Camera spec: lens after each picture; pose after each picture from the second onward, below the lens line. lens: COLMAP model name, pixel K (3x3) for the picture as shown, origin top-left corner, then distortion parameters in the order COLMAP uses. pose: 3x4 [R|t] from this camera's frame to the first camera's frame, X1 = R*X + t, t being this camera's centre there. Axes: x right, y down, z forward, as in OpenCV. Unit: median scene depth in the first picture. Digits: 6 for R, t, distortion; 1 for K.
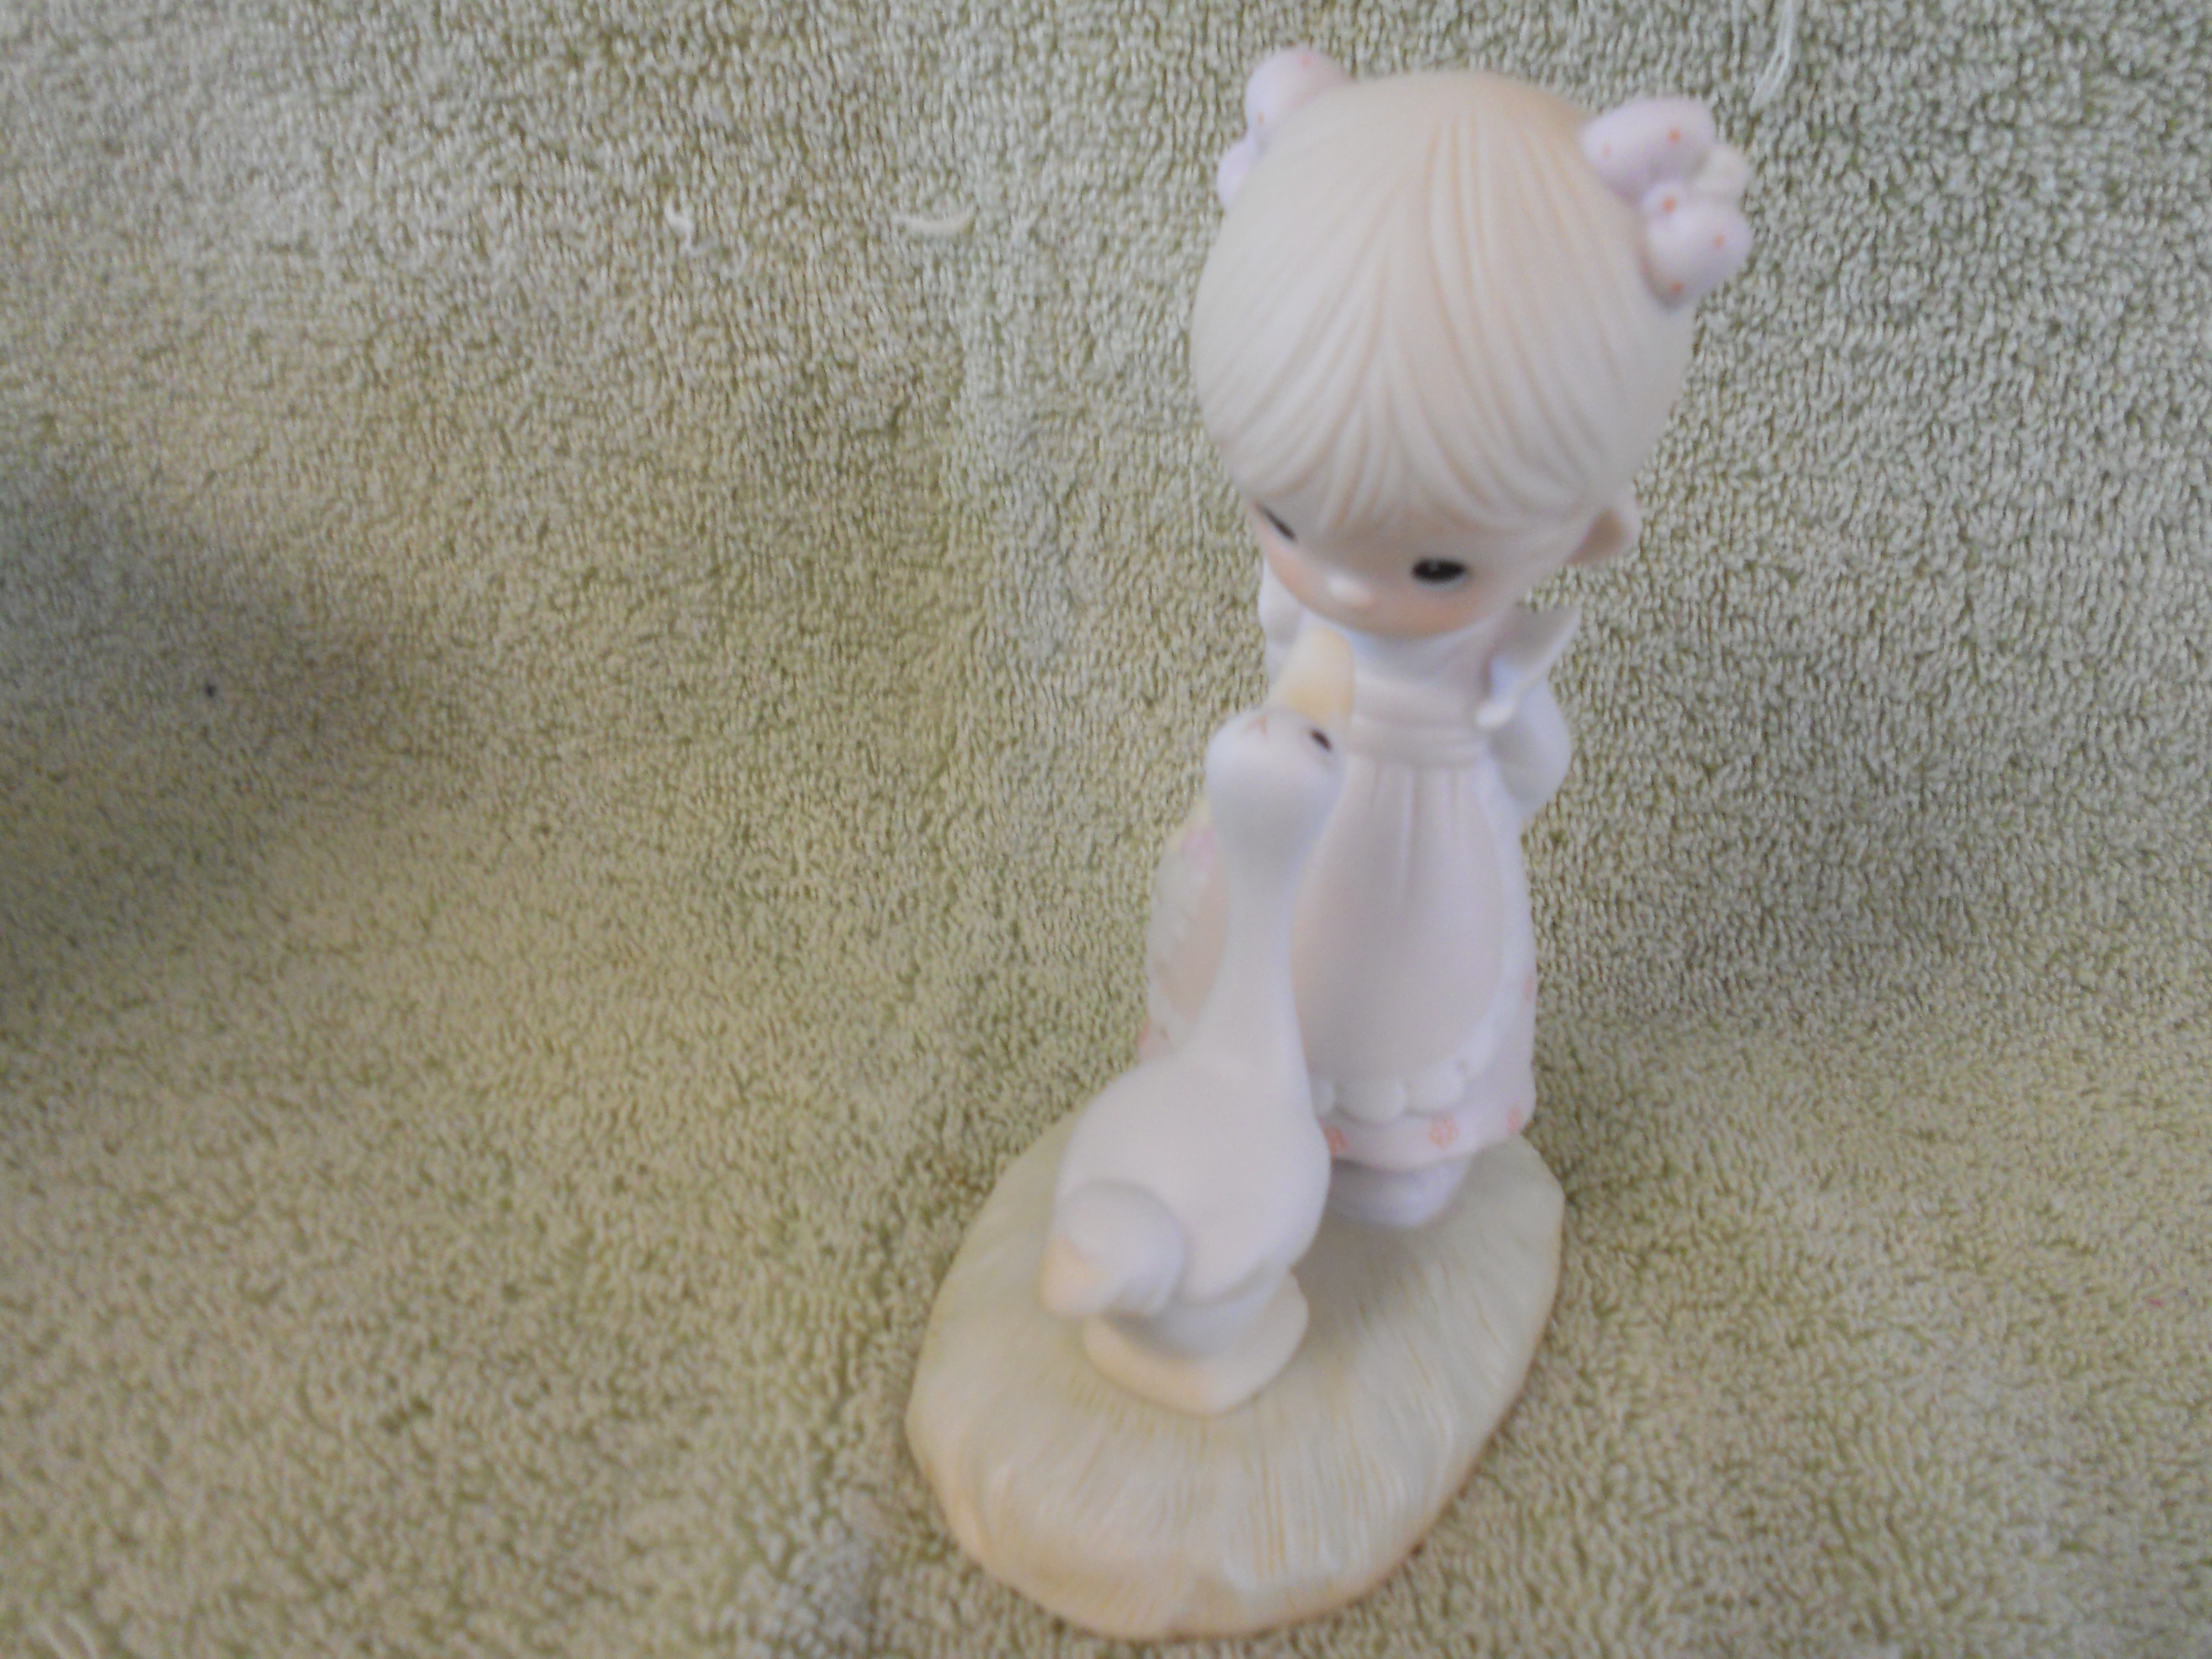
lens RADIAL K [[2099.0, 0, 1103.1], [0, 2099.0, 817.0], [0, 0, 1]] dist [-0.018685, 0.006601]
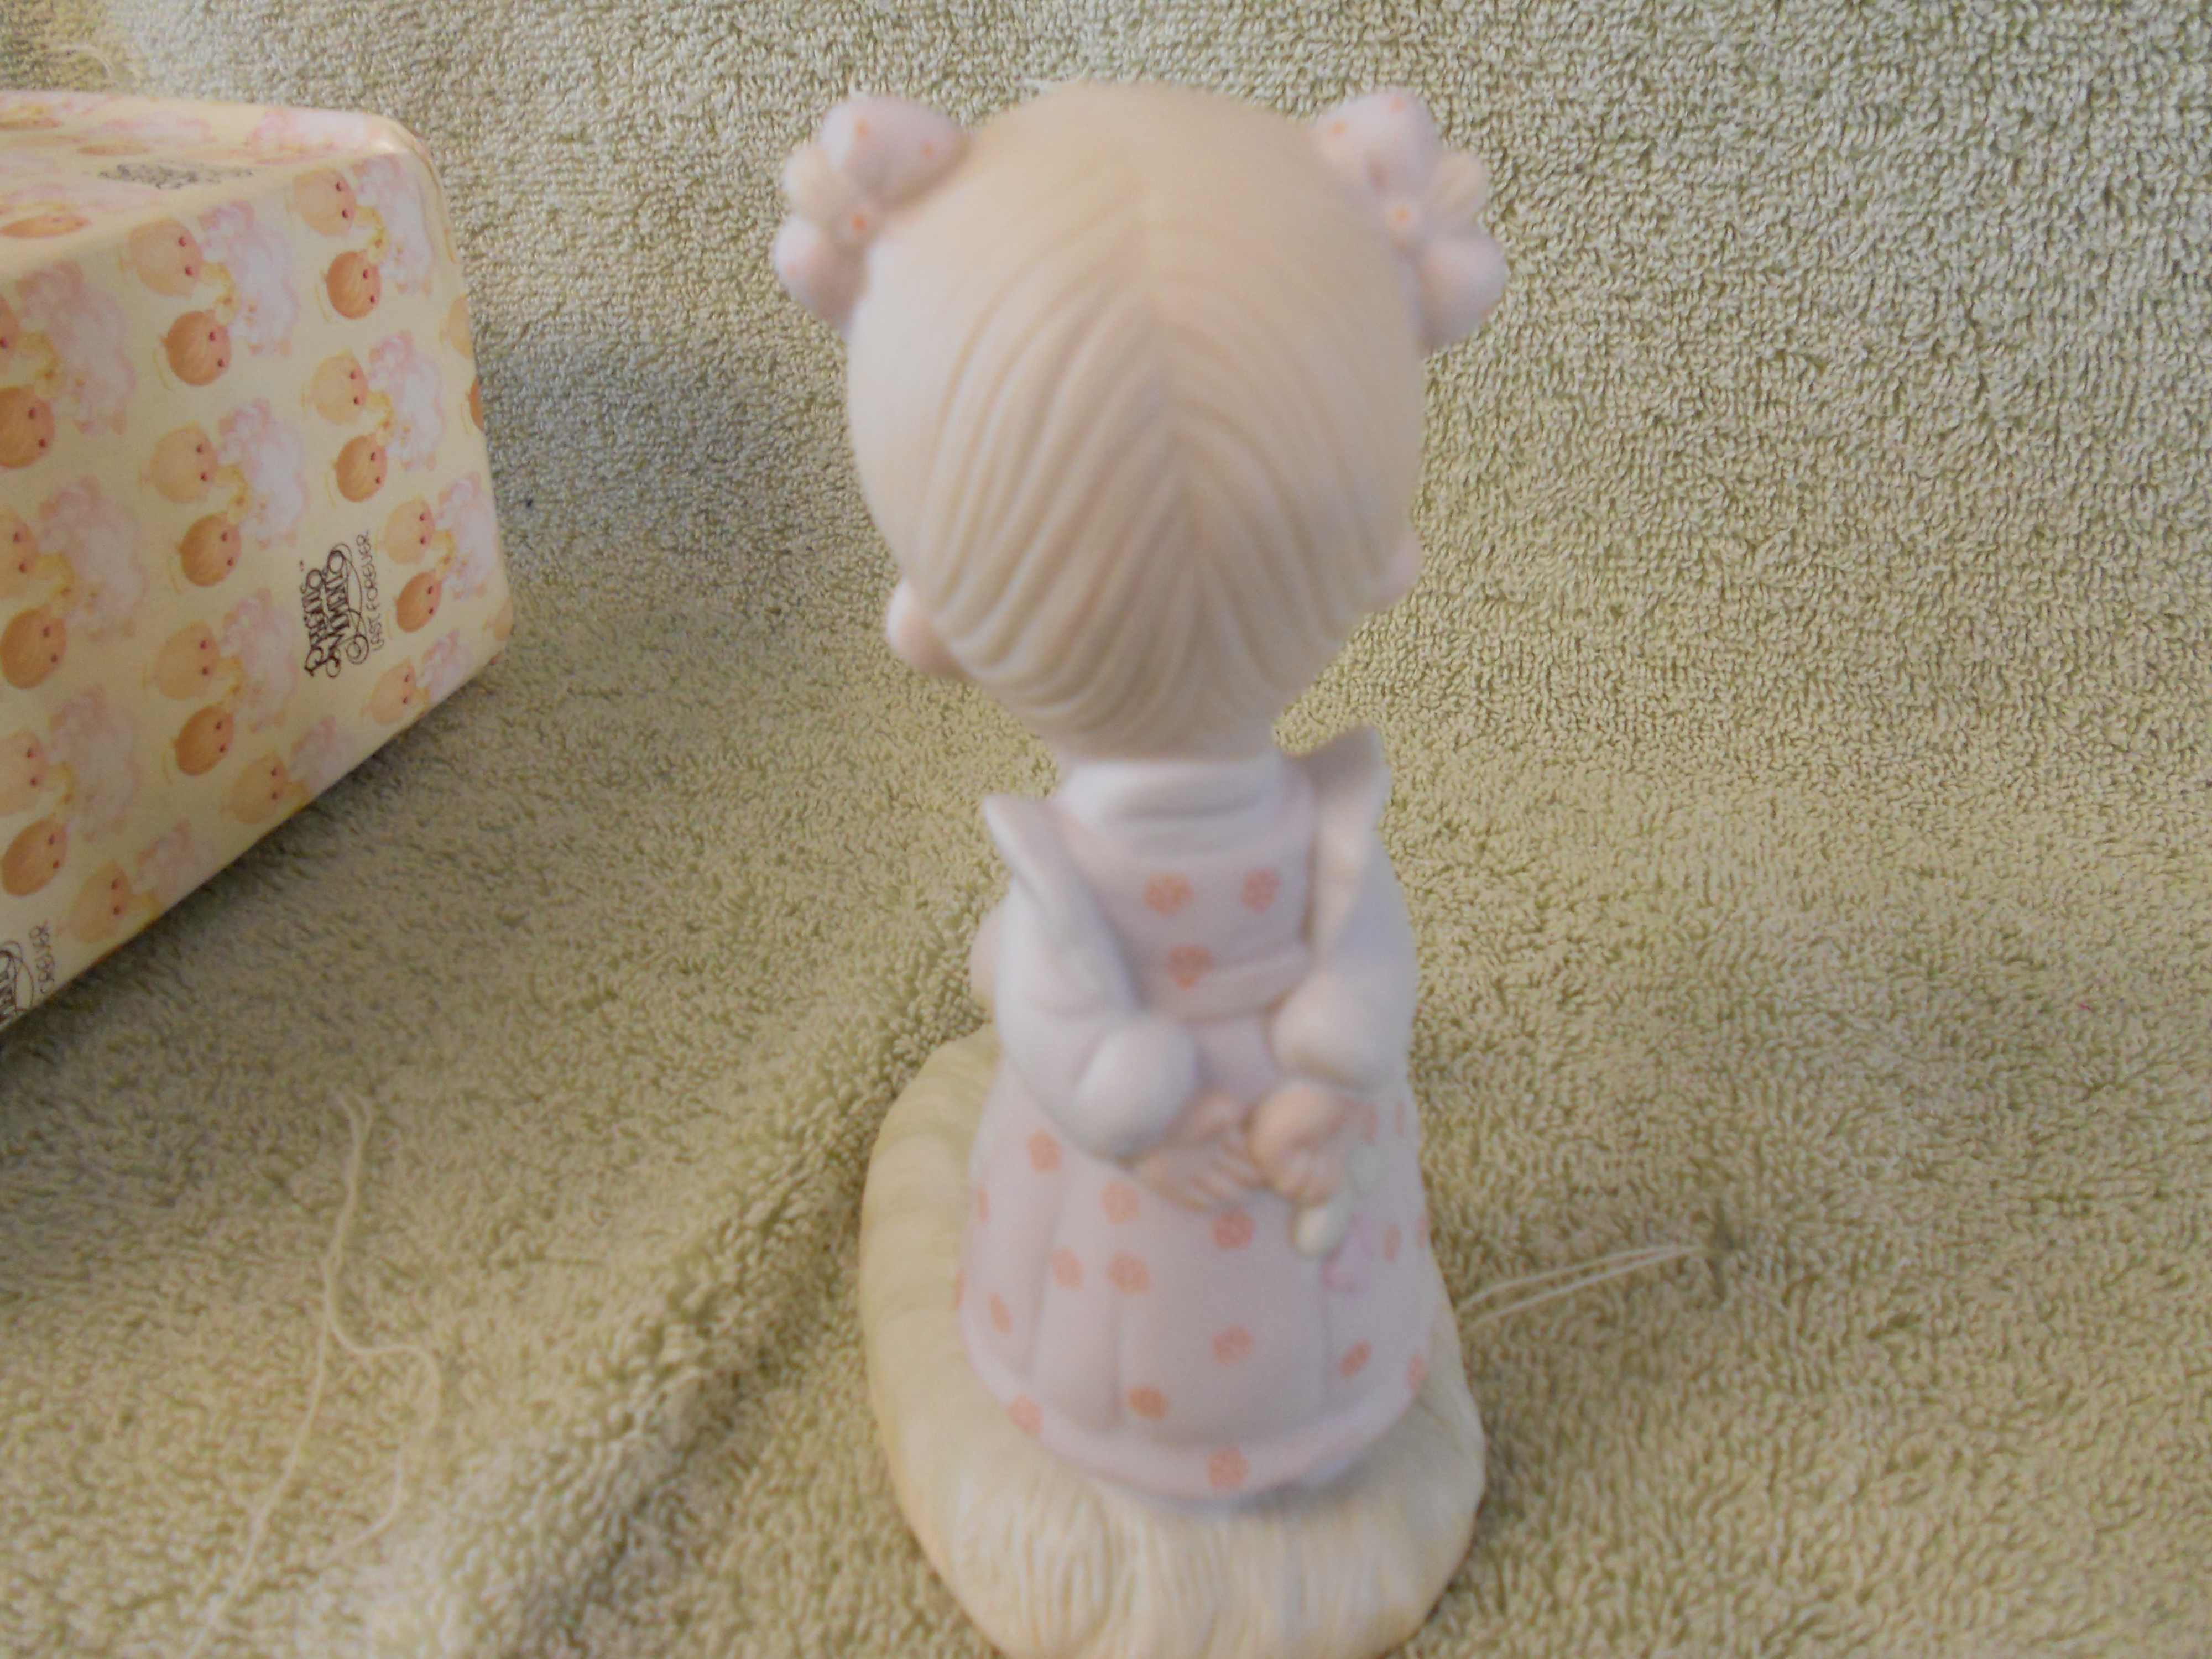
lens RADIAL K [[2099.0, 0, 1012.4], [0, 2099.0, 835.5], [0, 0, 1]] dist [-0.018685, 0.006601]
pose [[0.970741, 0.023636, -0.238964, 0.191537], [-0.010838, 0.998443, 0.054727, 0.080220], [0.239885, -0.050536, 0.969485, -0.189591]]
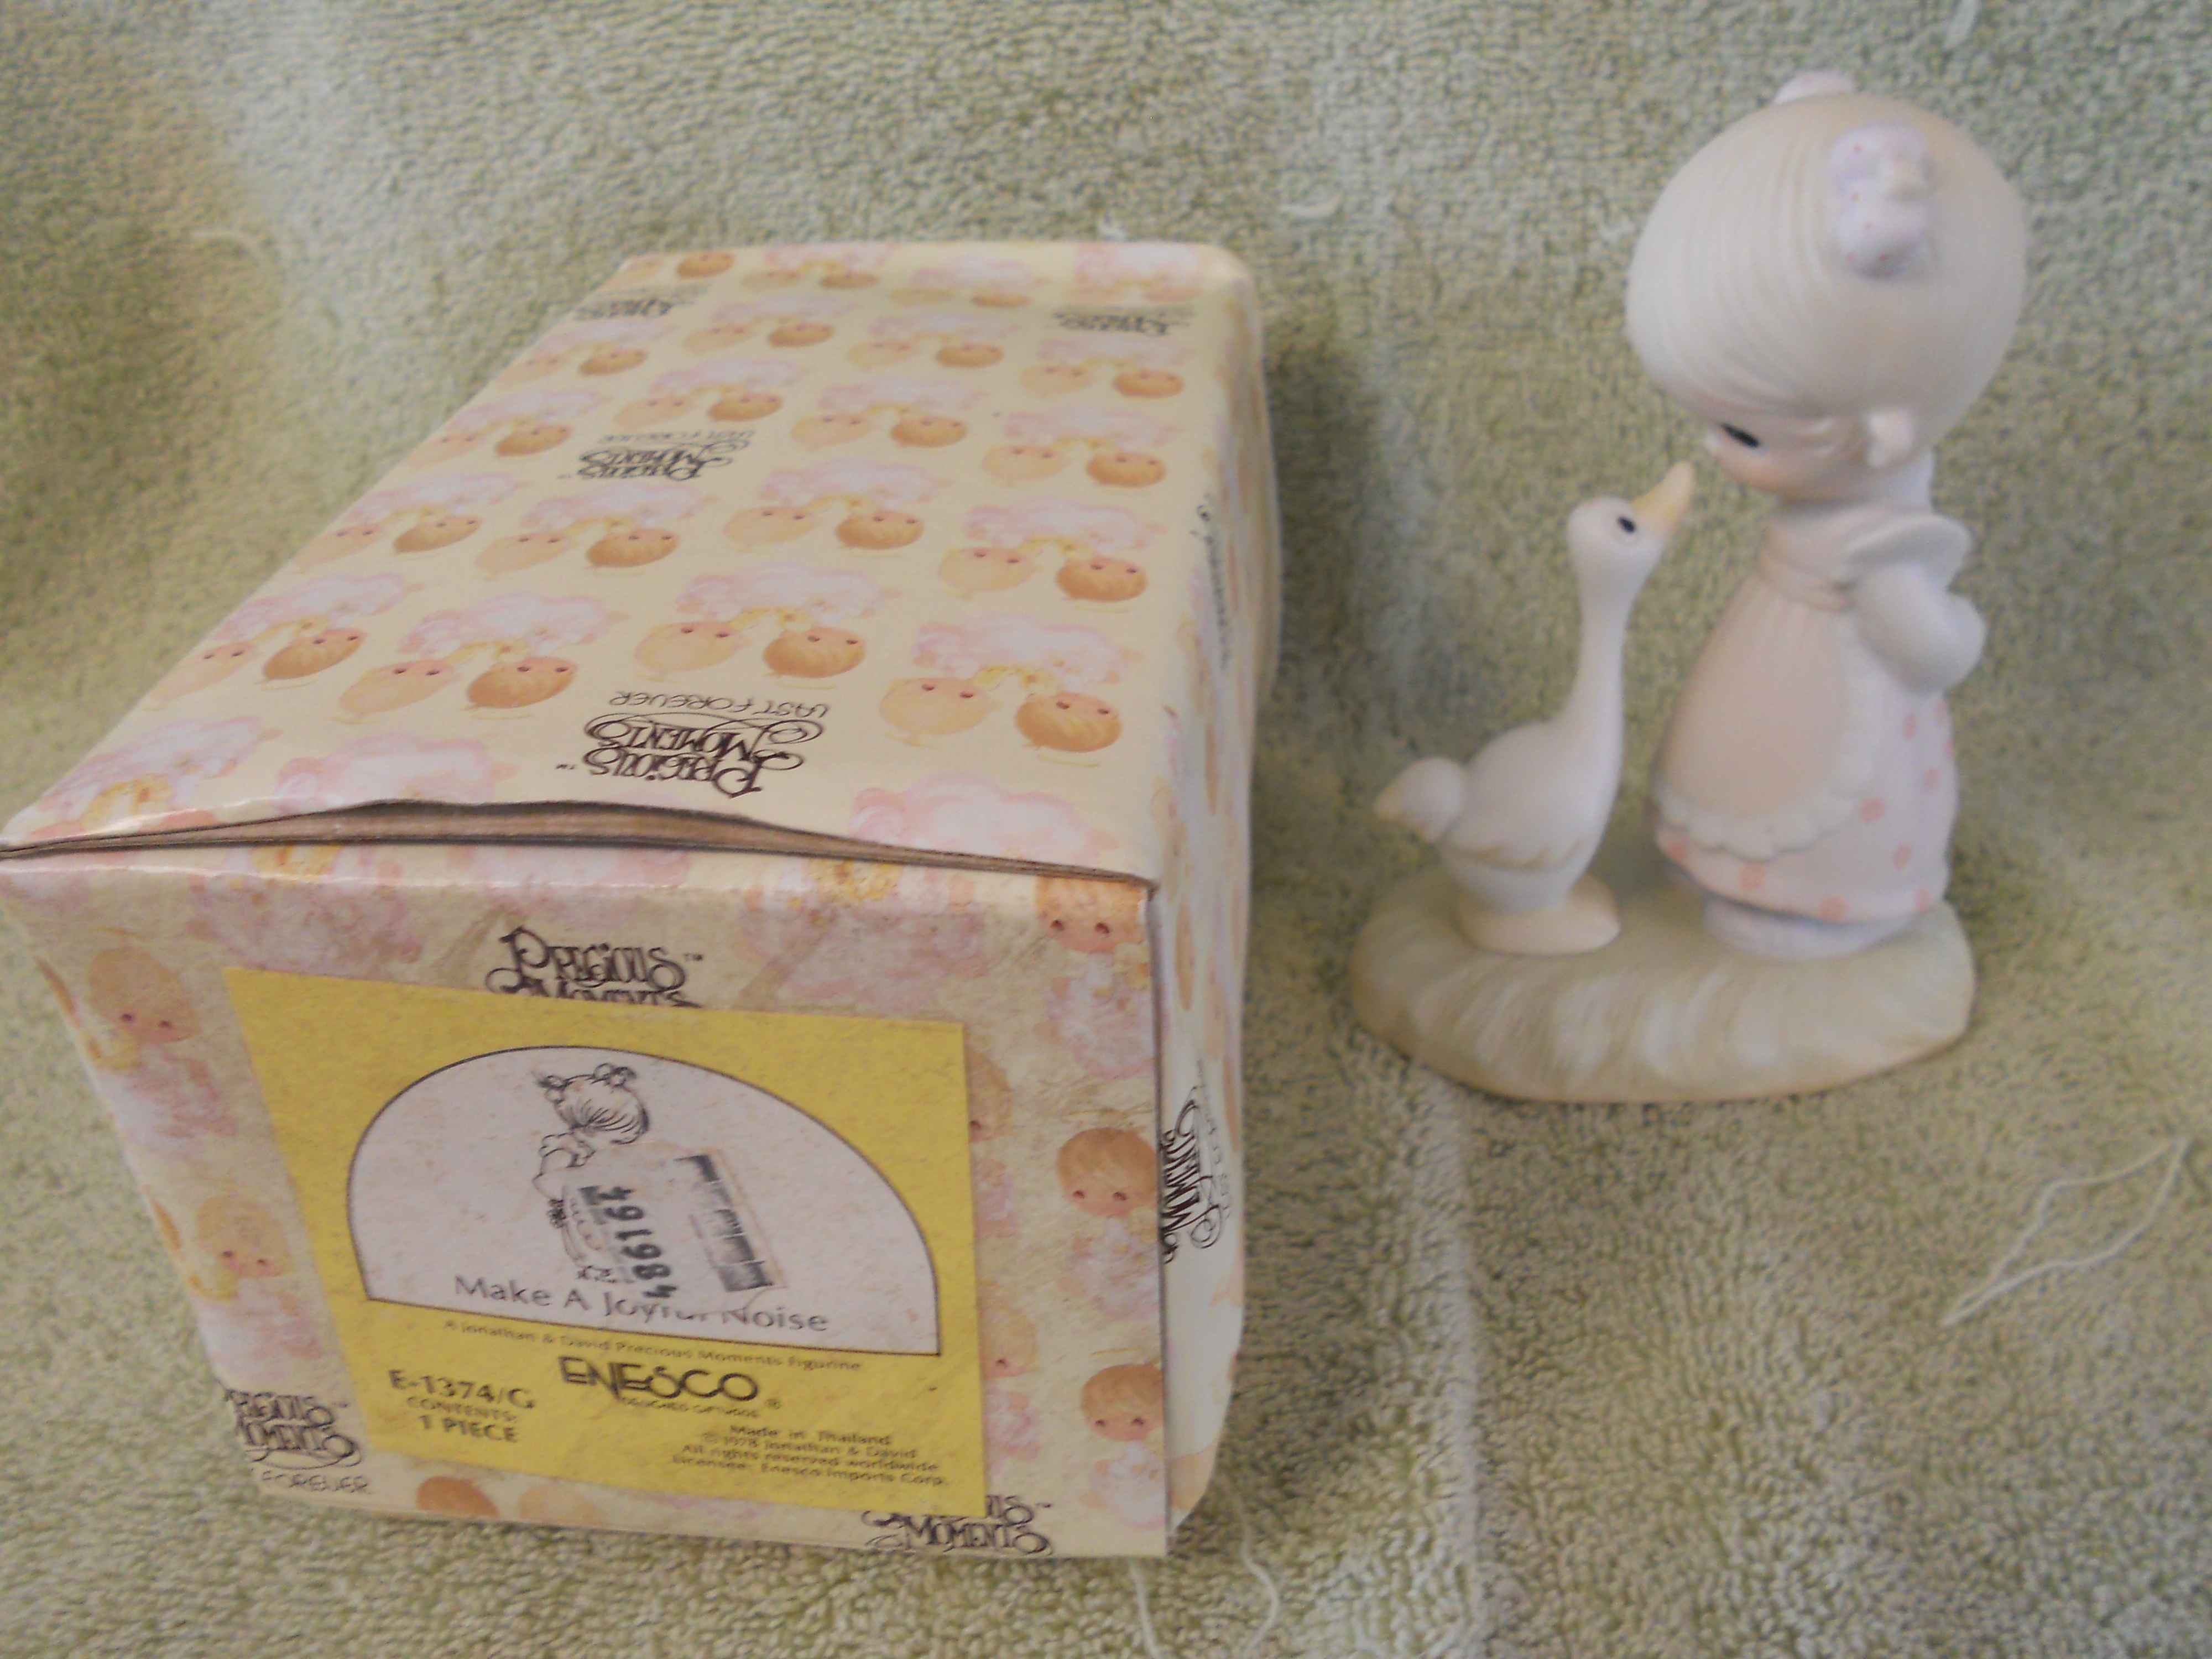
lens RADIAL K [[2099.0, 0, 1112.7], [0, 2099.0, 813.7], [0, 0, 1]] dist [-0.018685, 0.006601]
pose [[0.992110, -0.114894, -0.050168, -0.182118], [0.117039, 0.992233, 0.042131, 0.020897], [0.044938, -0.047670, 0.997852, -0.328114]]
